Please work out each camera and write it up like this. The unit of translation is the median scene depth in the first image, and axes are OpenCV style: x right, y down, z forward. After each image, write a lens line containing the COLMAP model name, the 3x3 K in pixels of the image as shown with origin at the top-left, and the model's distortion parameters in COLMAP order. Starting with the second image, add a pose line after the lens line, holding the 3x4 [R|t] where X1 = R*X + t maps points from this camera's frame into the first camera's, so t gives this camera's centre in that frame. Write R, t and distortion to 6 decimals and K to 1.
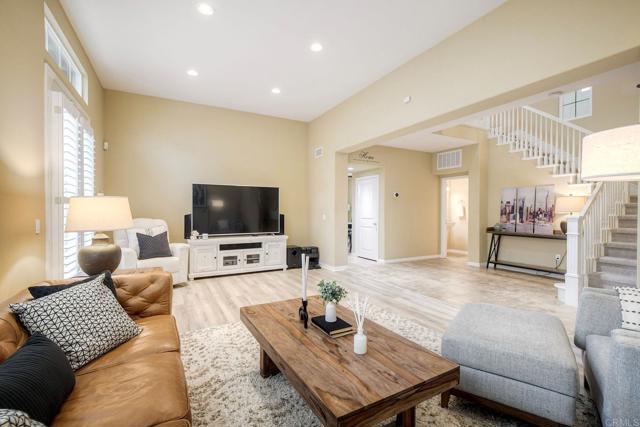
lens RADIAL K [[285.7, 0, 319.7], [0, 285.7, 212.8], [0, 0, 1]] dist [-0.001631, 0.001230]
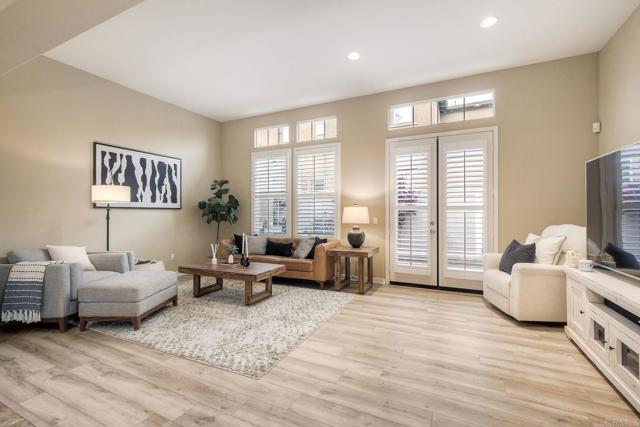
lens RADIAL K [[285.7, 0, 320.3], [0, 285.7, 212.9], [0, 0, 1]] dist [-0.001631, 0.001230]
pose [[-0.817898, -0.003131, -0.575354, 0.247122], [-0.006525, 0.999971, 0.003833, -0.008678], [0.575326, 0.006890, -0.817895, 1.047893]]
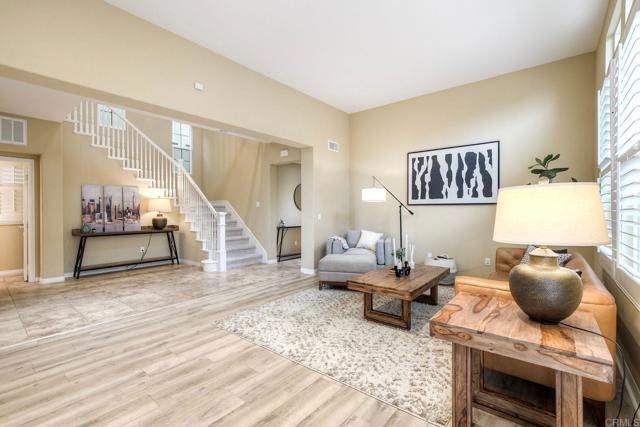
lens RADIAL K [[285.7, 0, 322.3], [0, 285.7, 211.0], [0, 0, 1]] dist [-0.001631, 0.001230]
pose [[-0.375792, -0.006805, 0.926679, -0.487074], [0.006708, 0.999927, 0.010064, -0.007351], [-0.926680, 0.009998, -0.375719, 0.701307]]
